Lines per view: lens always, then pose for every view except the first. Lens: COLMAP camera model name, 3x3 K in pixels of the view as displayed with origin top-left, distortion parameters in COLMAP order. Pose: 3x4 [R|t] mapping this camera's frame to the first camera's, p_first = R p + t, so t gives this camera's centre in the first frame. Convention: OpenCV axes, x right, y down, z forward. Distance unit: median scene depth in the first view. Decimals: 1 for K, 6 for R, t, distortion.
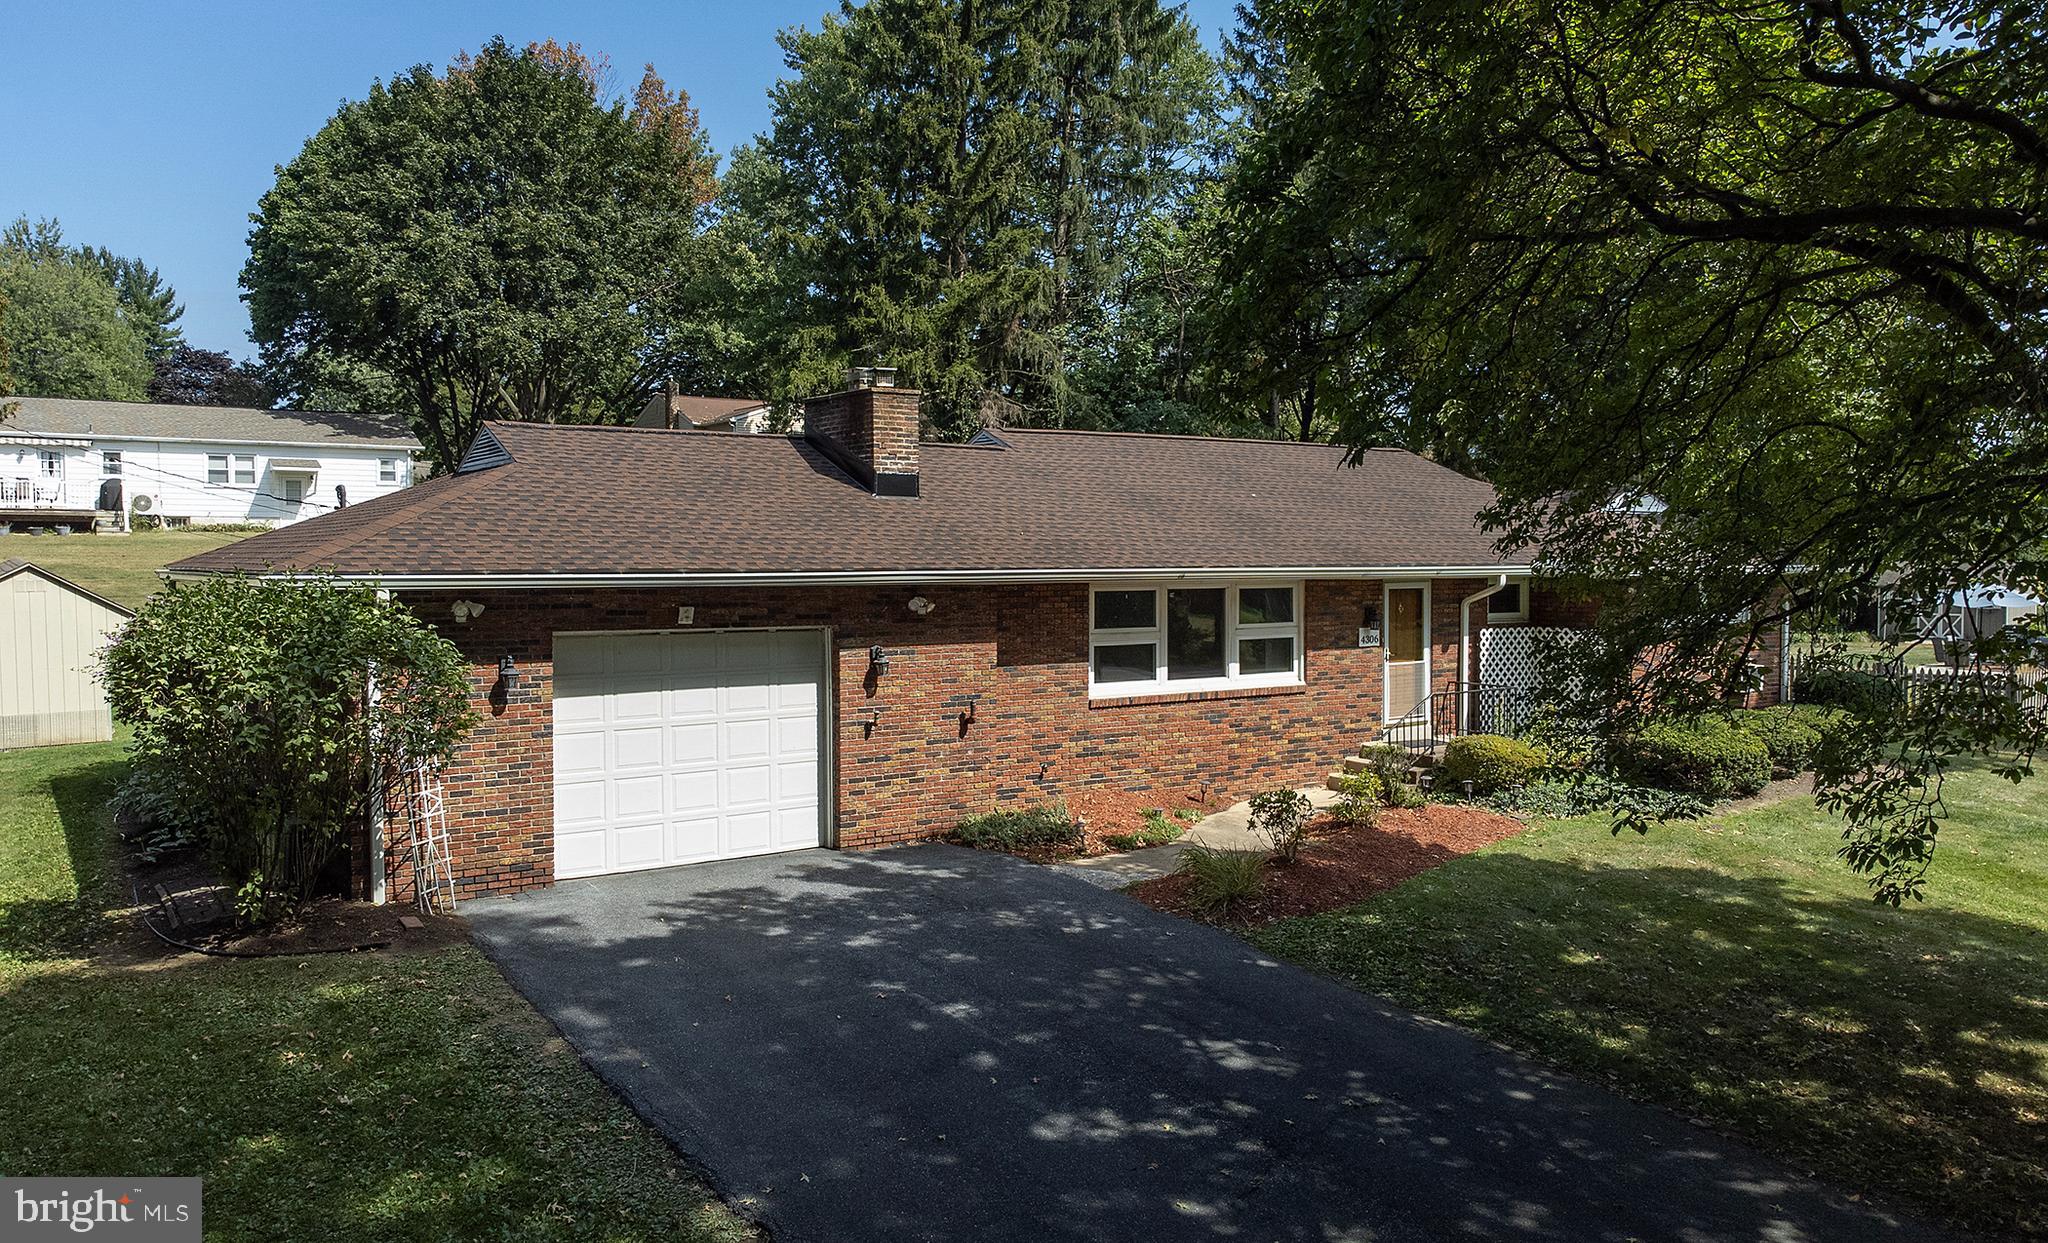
lens RADIAL K [[1535.8, 0, 1024.0], [0, 1535.8, 621.5], [0, 0, 1]] dist [0.050872, -0.001112]
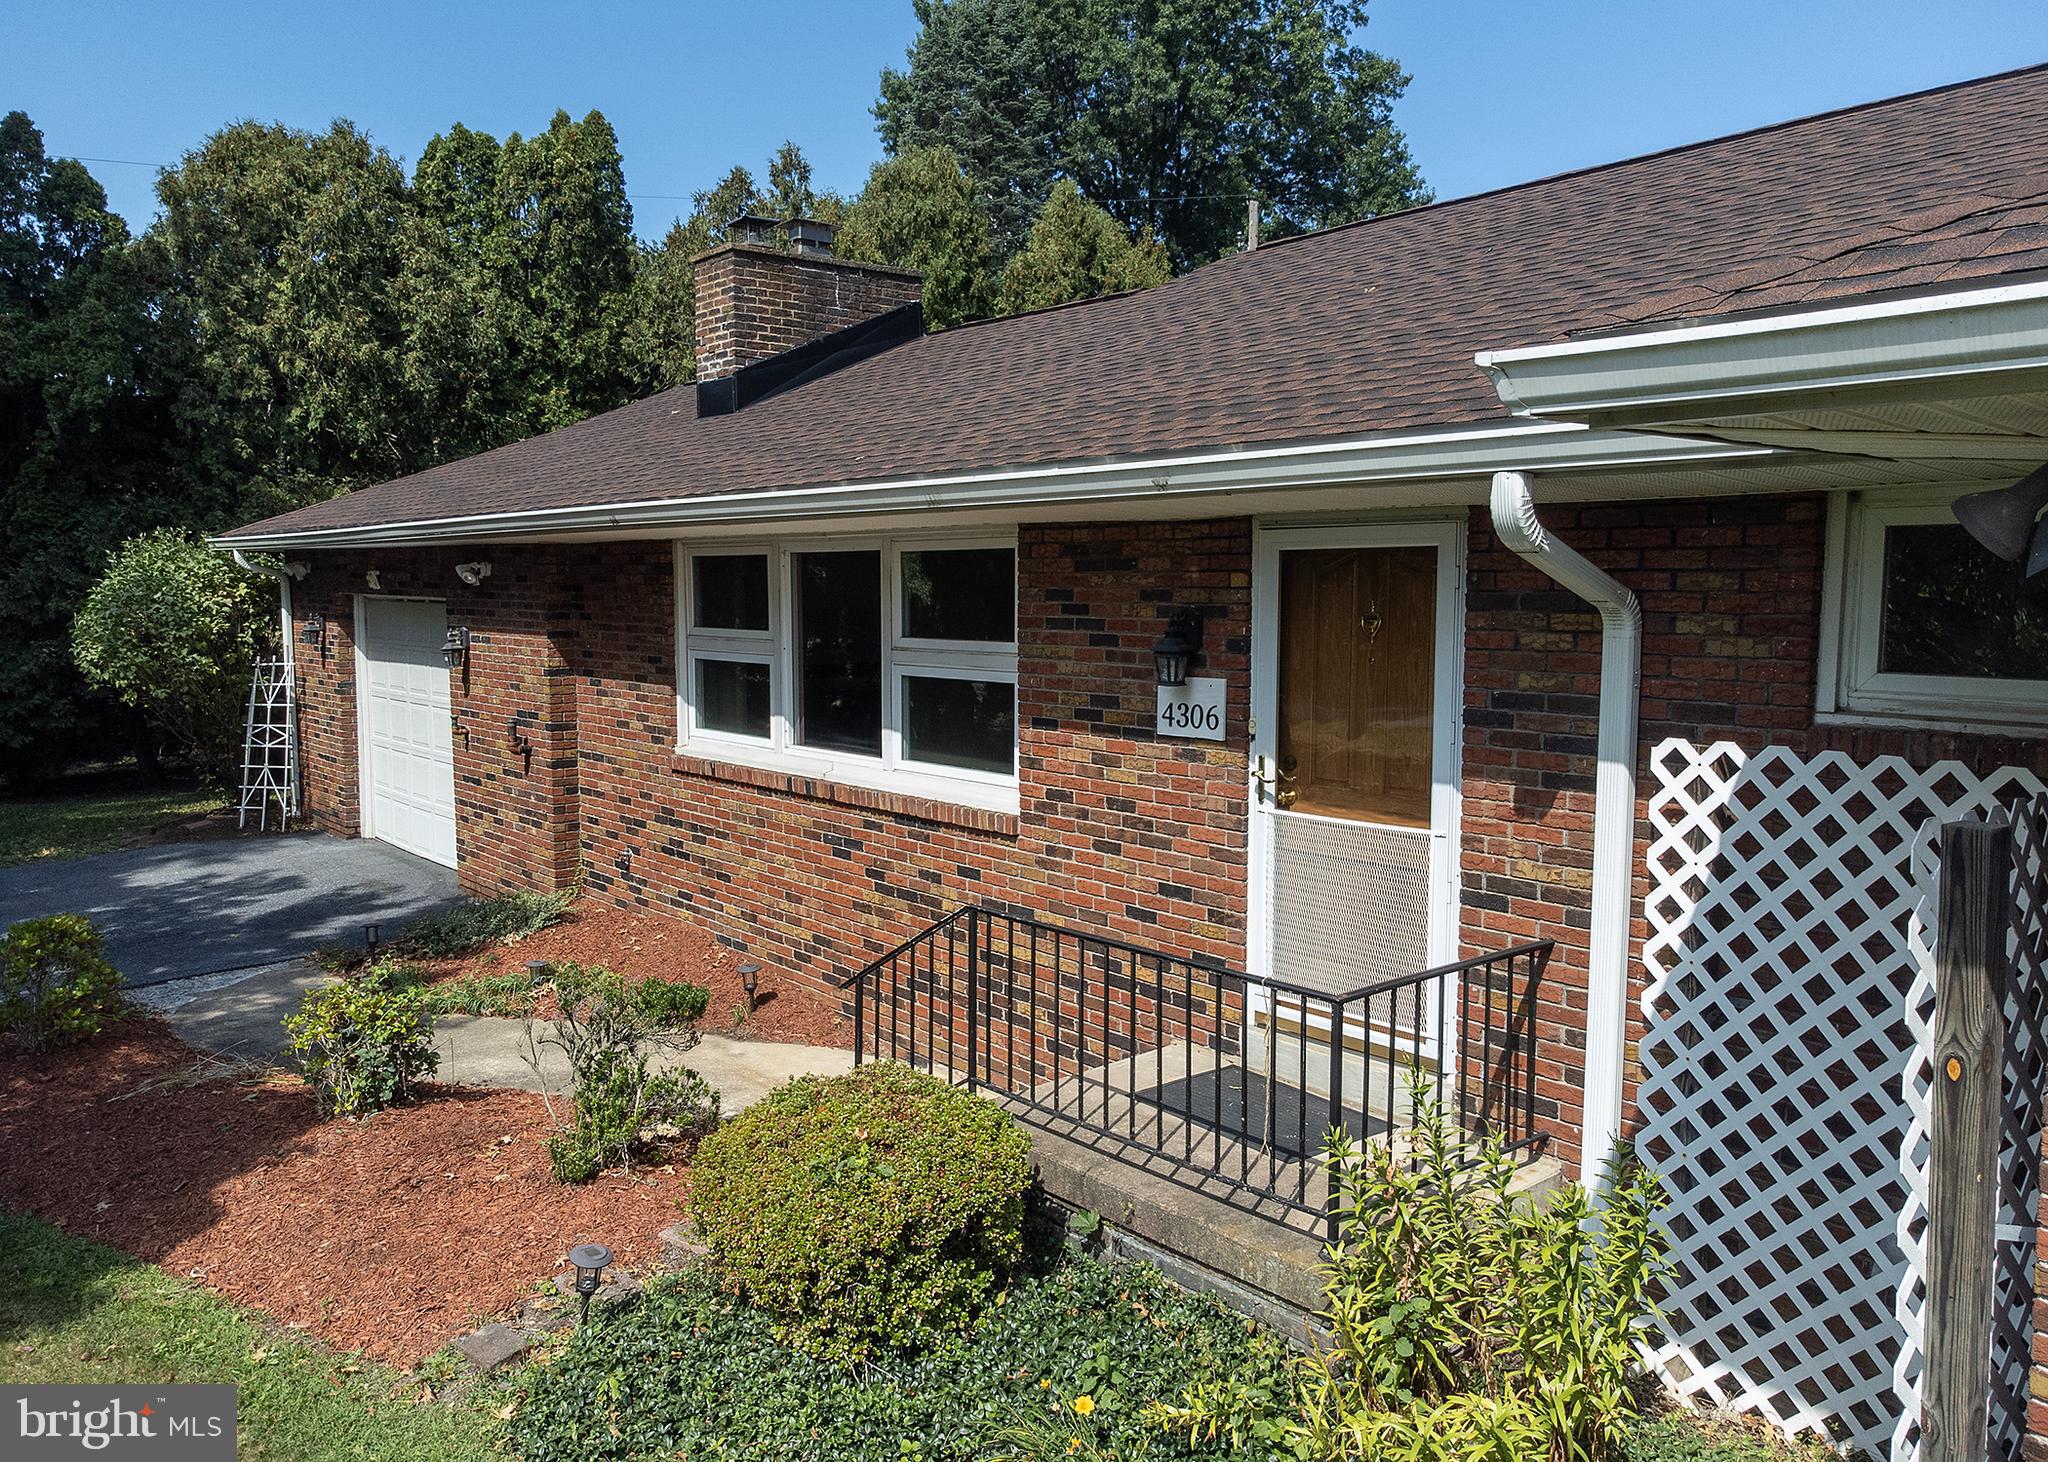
lens RADIAL K [[1519.8, 0, 1020.1], [0, 1519.8, 708.7], [0, 0, 1]] dist [0.129174, -0.284013]
pose [[0.102218, 0.085055, -0.991119, 0.550973], [-0.042981, 0.995785, 0.081023, -0.013839], [0.993833, 0.034317, 0.105443, 0.984583]]
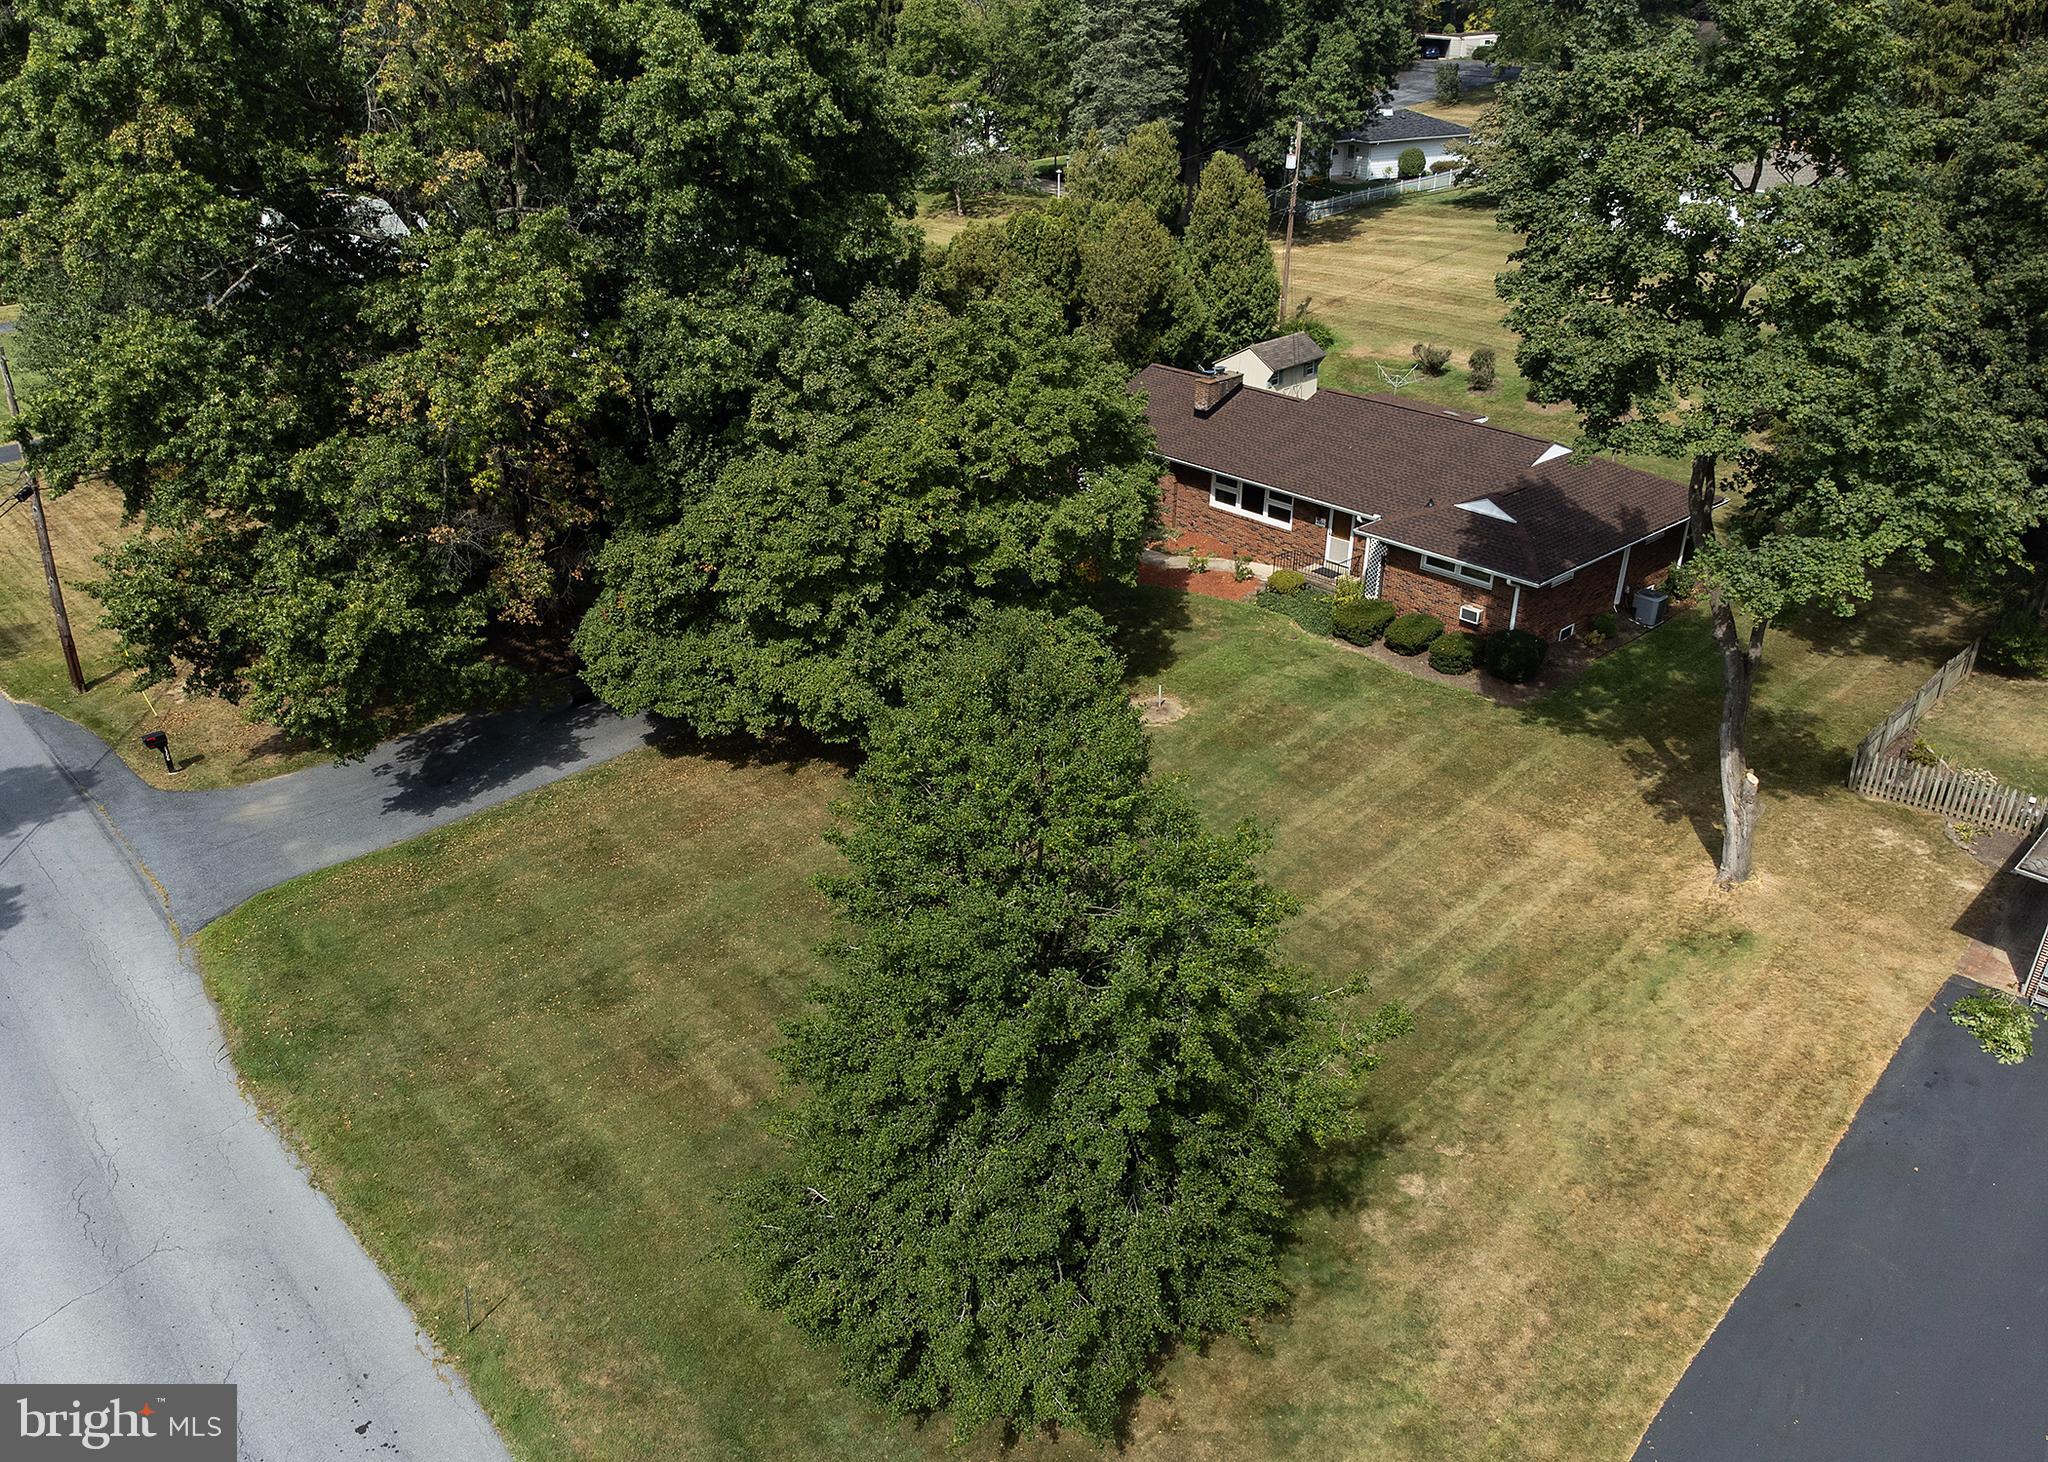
lens RADIAL K [[1519.8, 0, 1020.1], [0, 1519.8, 708.7], [0, 0, 1]] dist [0.129174, -0.284013]
pose [[0.143183, 0.433643, -0.889636, 2.493075], [-0.048031, 0.900884, 0.431395, -0.758780], [0.988530, -0.019039, 0.149819, 0.199024]]
